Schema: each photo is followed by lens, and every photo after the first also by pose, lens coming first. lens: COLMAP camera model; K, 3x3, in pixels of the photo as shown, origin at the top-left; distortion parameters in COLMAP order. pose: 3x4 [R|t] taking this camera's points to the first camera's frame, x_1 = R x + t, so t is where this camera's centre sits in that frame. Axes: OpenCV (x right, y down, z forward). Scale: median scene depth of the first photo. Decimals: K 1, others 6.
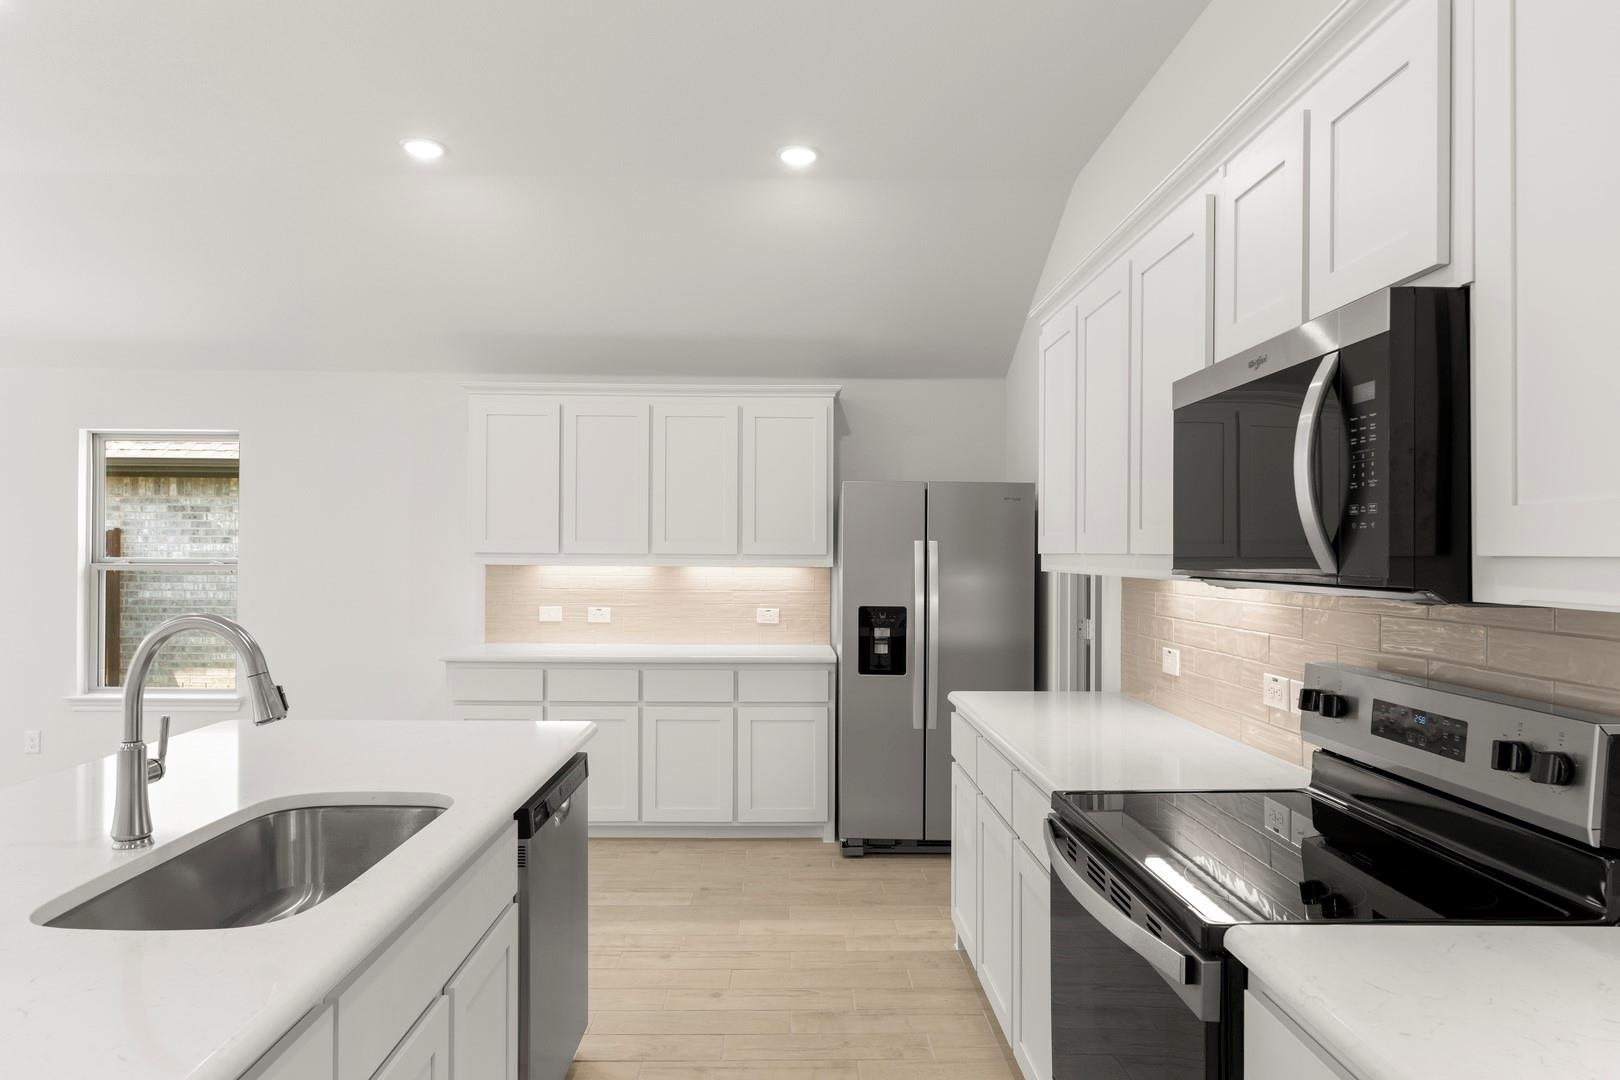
lens RADIAL K [[976.0, 0, 801.0], [0, 976.0, 529.9], [0, 0, 1]] dist [0.003366, 0.000962]
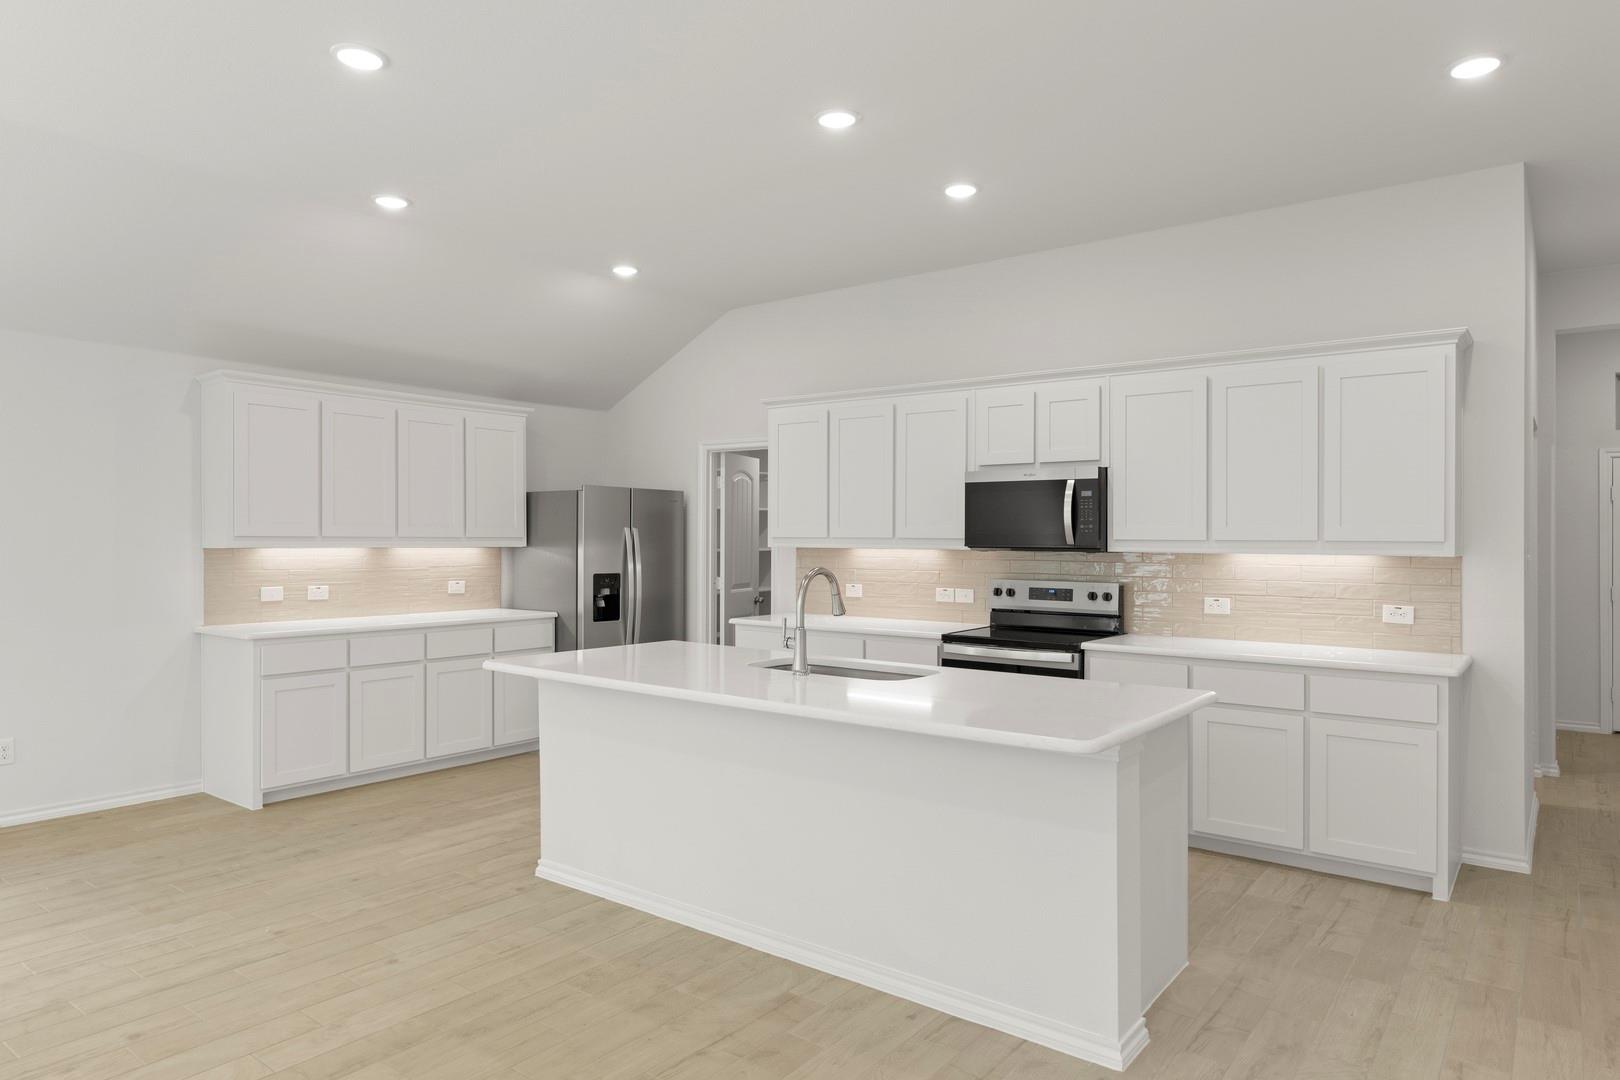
lens RADIAL K [[988.5, 0, 799.7], [0, 988.5, 534.8], [0, 0, 1]] dist [-0.000344, -0.000610]
pose [[0.611309, 0.000879, 0.791392, -0.753715], [-0.022069, 0.999629, 0.015936, -0.007127], [-0.791084, -0.027207, 0.611102, -0.097463]]
